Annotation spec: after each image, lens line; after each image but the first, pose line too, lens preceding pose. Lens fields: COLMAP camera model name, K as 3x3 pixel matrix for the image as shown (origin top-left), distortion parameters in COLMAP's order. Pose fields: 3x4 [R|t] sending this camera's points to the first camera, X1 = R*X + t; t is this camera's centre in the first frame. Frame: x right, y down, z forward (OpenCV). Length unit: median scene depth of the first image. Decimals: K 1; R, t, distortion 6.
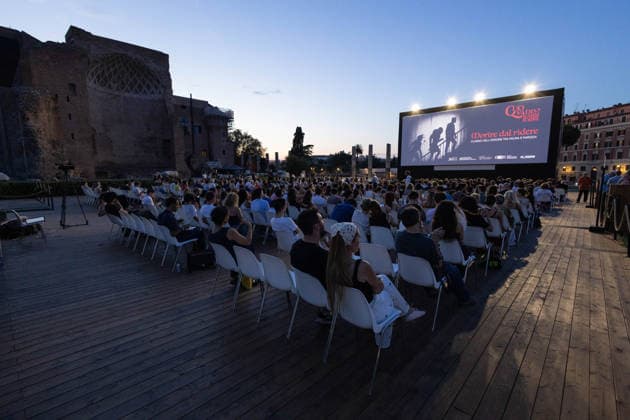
lens RADIAL K [[290.2, 0, 323.9], [0, 290.2, 208.1], [0, 0, 1]] dist [0.010957, 0.003637]
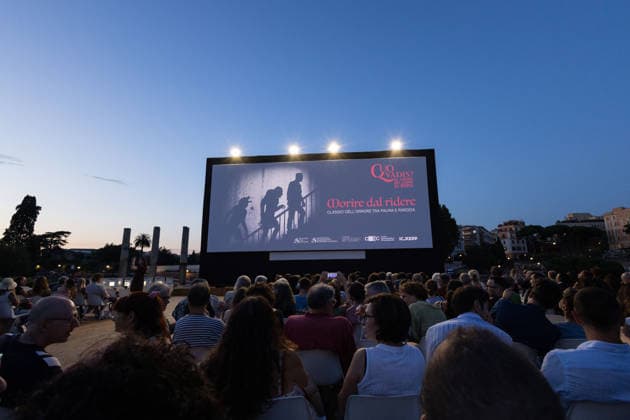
lens RADIAL K [[290.2, 0, 316.4], [0, 290.2, 209.9], [0, 0, 1]] dist [0.010957, 0.003637]
pose [[0.809099, 0.097627, 0.579507, 0.128617], [0.081622, 0.957879, -0.275328, -0.065403], [-0.581977, 0.270068, 0.767050, 0.527581]]
